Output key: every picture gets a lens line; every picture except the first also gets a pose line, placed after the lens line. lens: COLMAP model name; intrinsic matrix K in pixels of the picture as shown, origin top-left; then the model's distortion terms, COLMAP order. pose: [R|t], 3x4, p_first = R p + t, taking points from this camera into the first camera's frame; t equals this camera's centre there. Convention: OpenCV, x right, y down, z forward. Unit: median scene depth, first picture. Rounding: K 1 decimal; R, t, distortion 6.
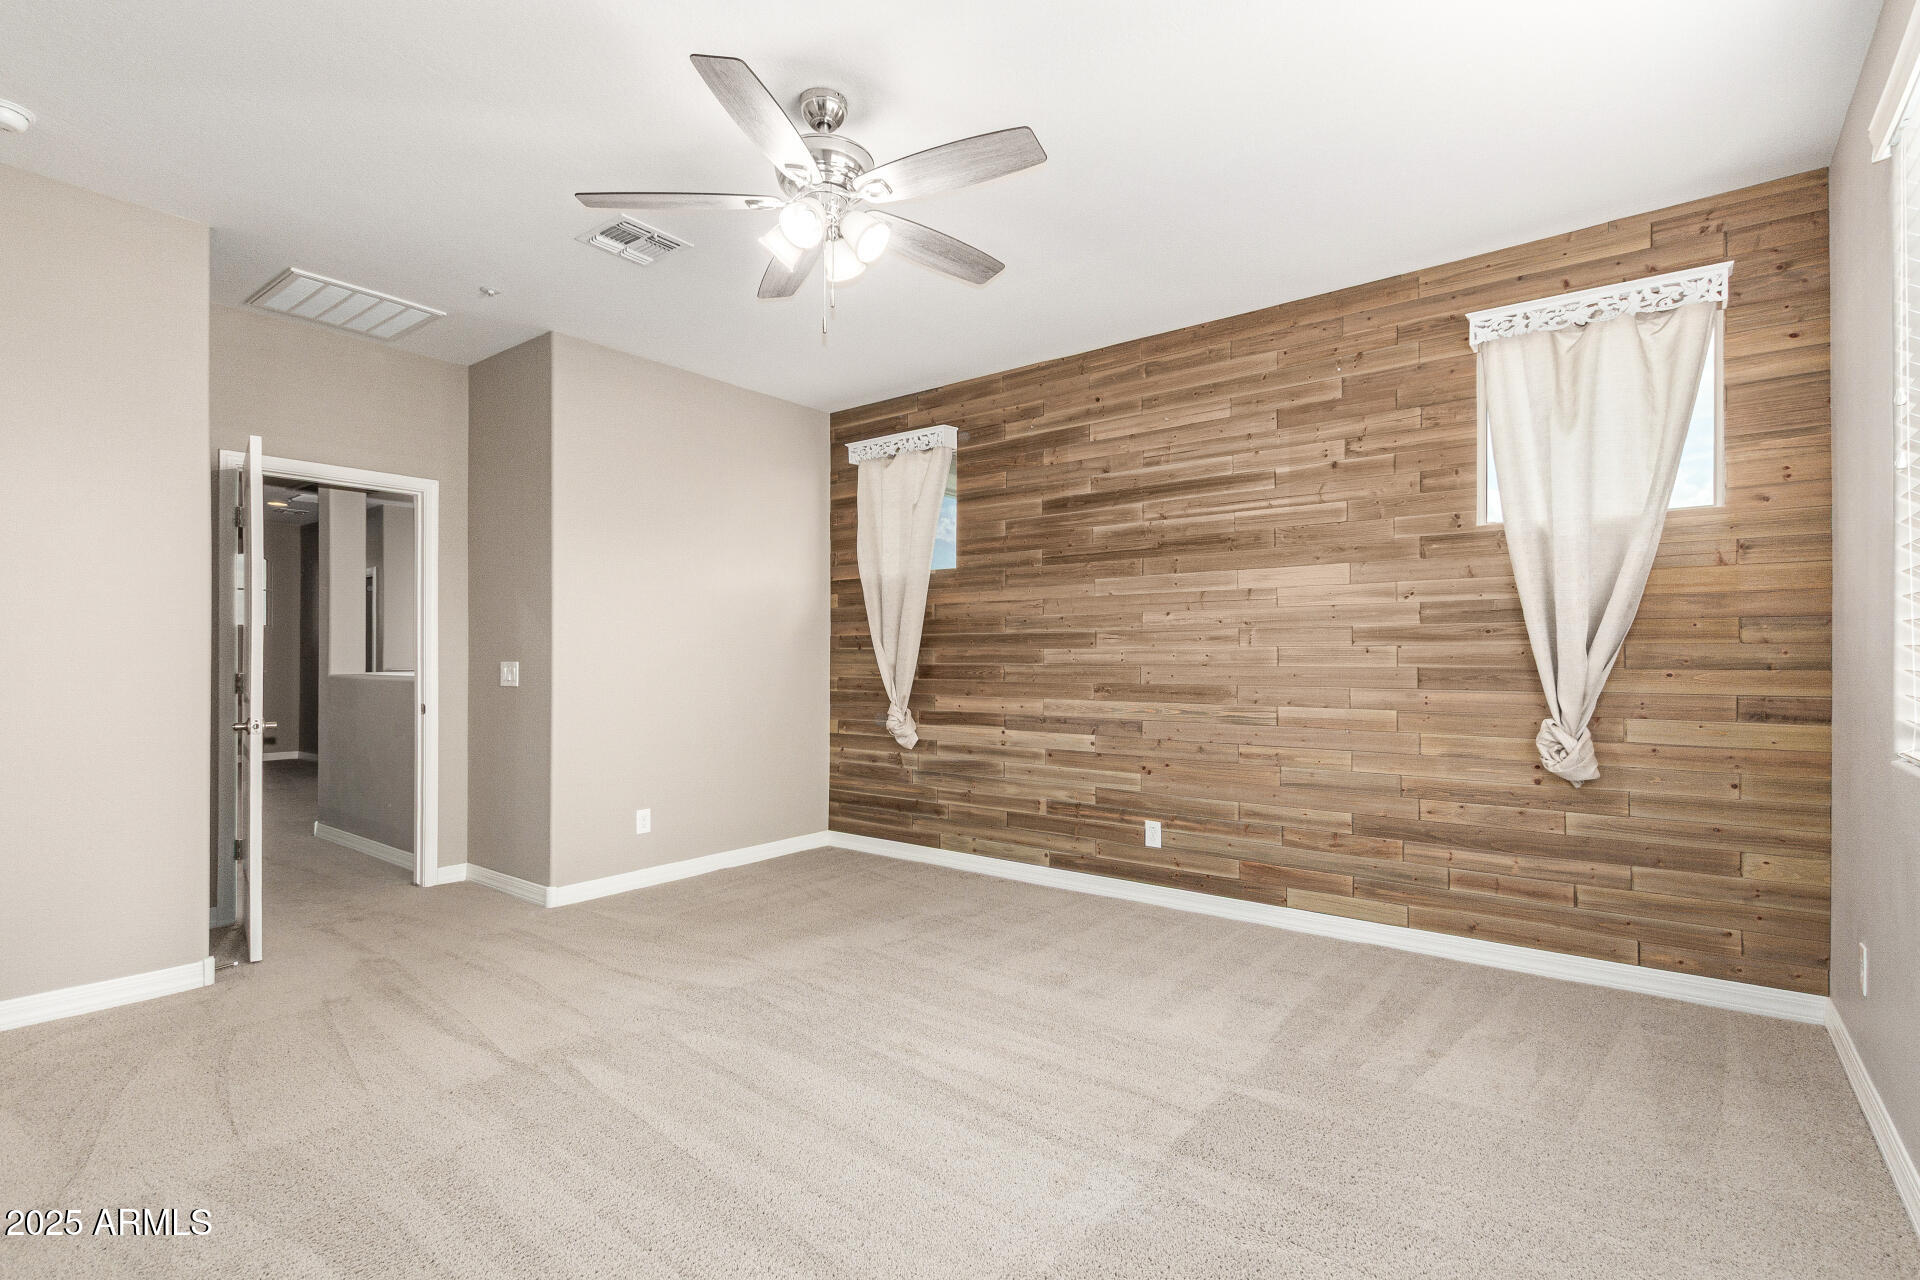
lens RADIAL K [[891.0, 0, 969.1], [0, 891.0, 653.5], [0, 0, 1]] dist [0.007684, -0.000951]
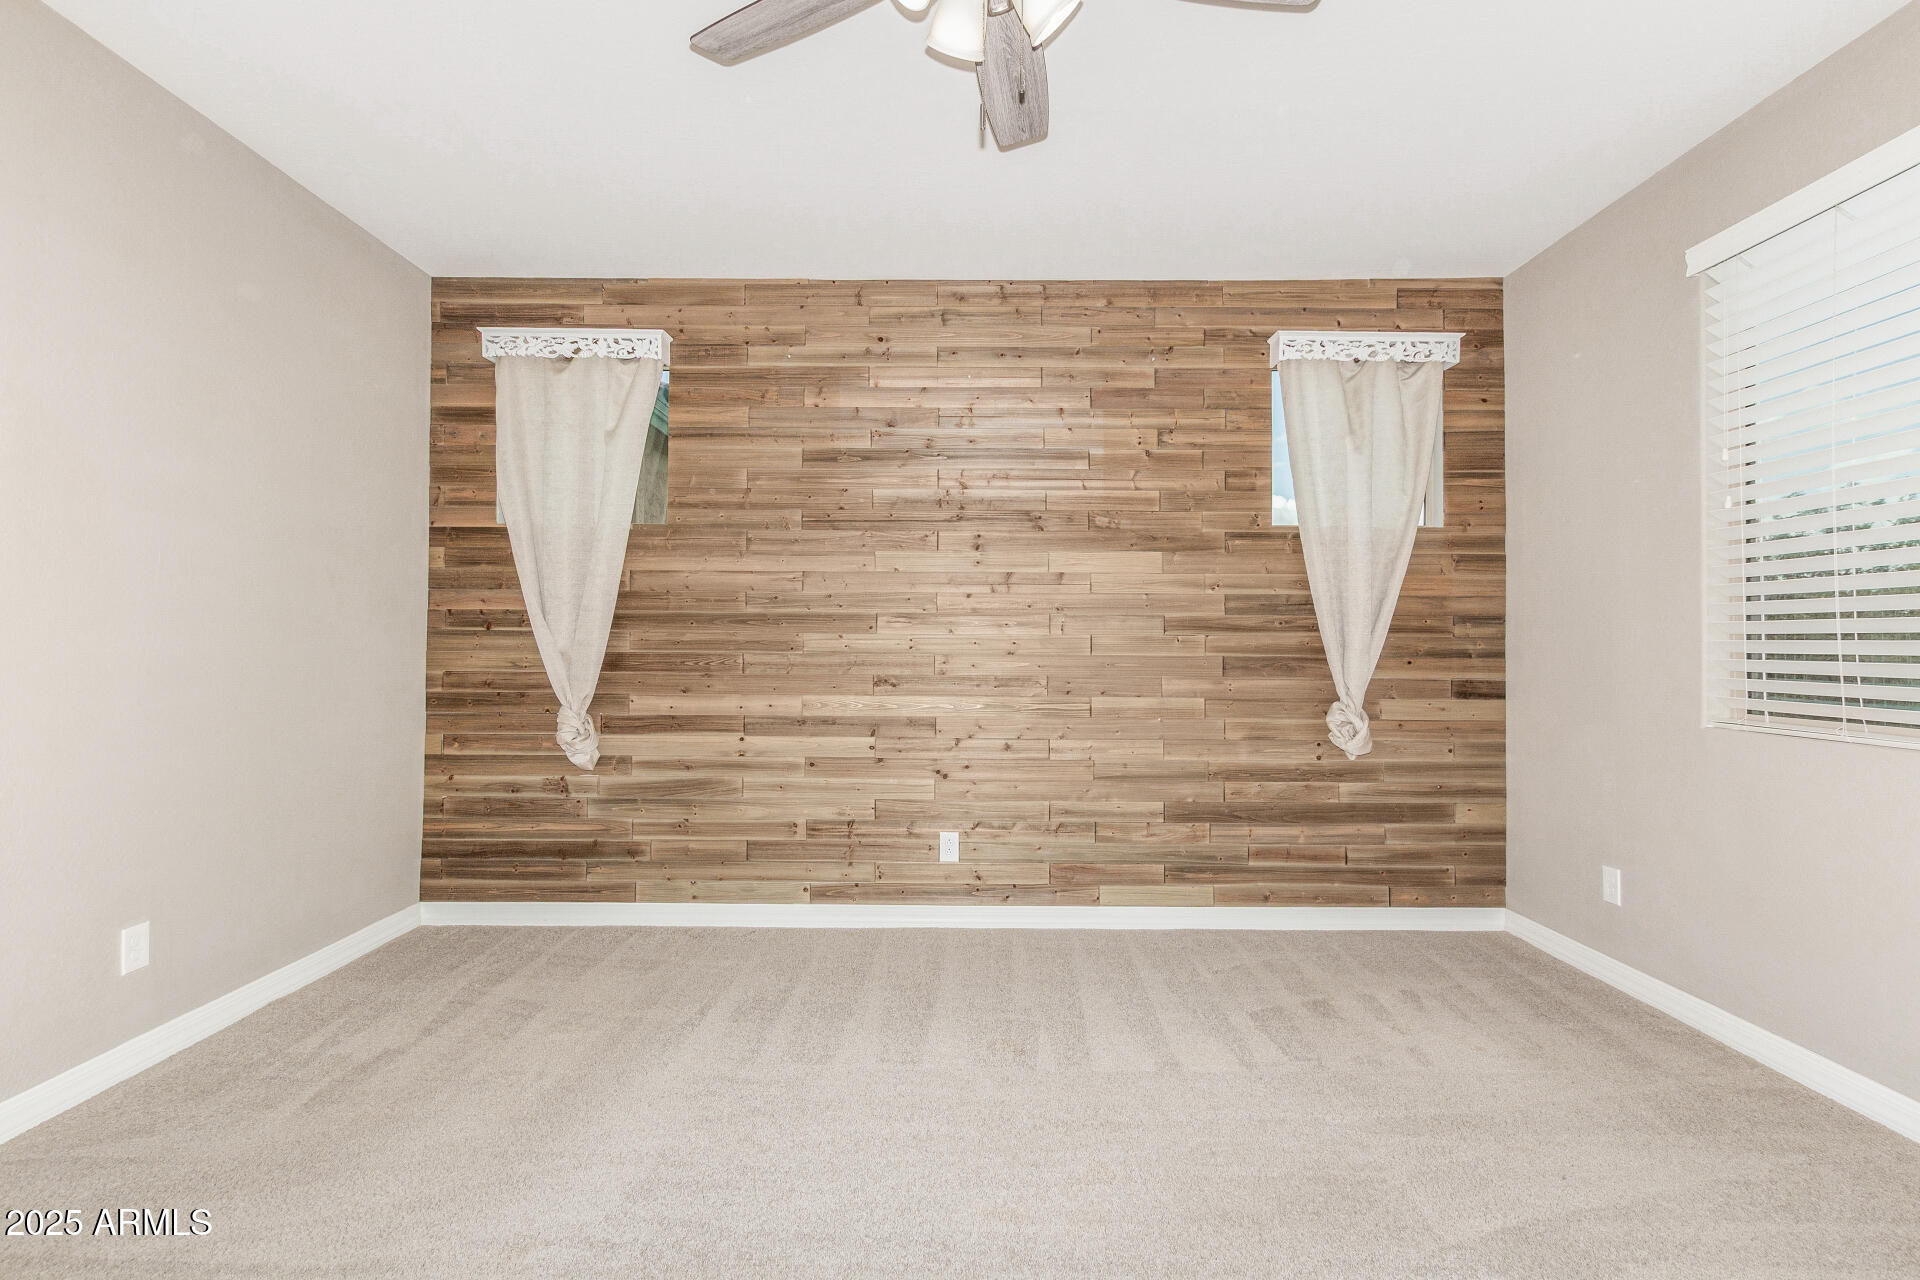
lens RADIAL K [[891.0, 0, 956.4], [0, 891.0, 630.6], [0, 0, 1]] dist [0.007684, -0.000951]
pose [[0.795591, 0.016406, 0.605611, -0.344629], [-0.009633, 0.999849, -0.014430, 0.003251], [-0.605757, 0.005647, 0.795630, 0.320232]]
